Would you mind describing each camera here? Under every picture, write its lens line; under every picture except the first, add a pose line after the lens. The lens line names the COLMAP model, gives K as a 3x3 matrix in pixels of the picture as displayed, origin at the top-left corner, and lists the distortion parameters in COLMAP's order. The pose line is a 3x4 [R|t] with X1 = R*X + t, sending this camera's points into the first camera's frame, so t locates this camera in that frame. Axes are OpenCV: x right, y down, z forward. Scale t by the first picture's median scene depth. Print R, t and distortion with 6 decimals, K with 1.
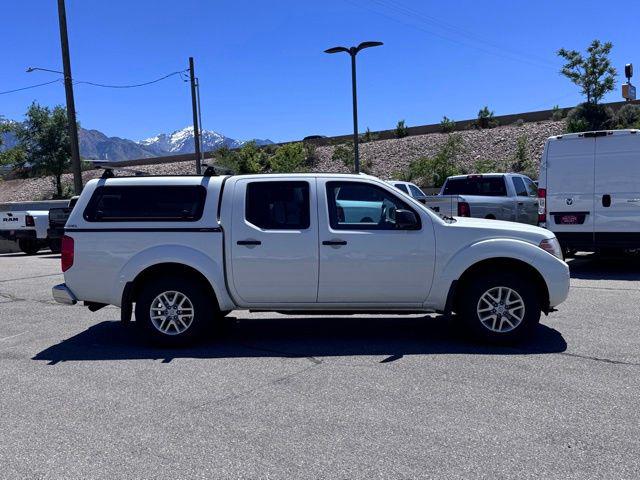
lens RADIAL K [[665.0, 0, 315.5], [0, 665.0, 241.2], [0, 0, 1]] dist [0.188989, -0.420848]
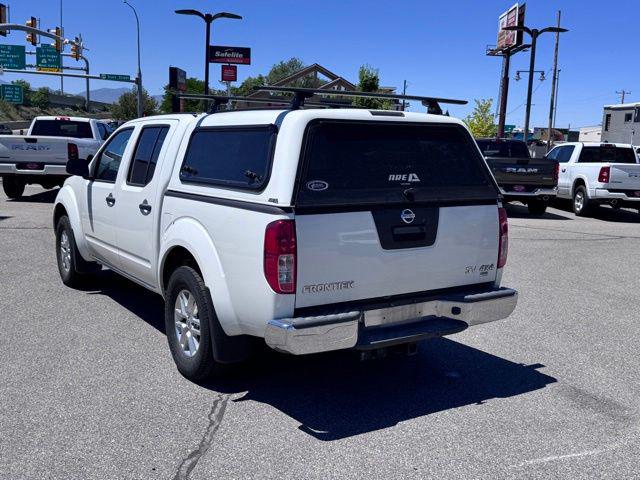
lens RADIAL K [[665.0, 0, 315.5], [0, 665.0, 241.2], [0, 0, 1]] dist [0.188989, -0.420848]
pose [[-0.611492, -0.106809, 0.784008, -0.768096], [0.039834, 0.985435, 0.165319, -0.090580], [-0.790247, 0.132321, -0.598332, 1.535076]]
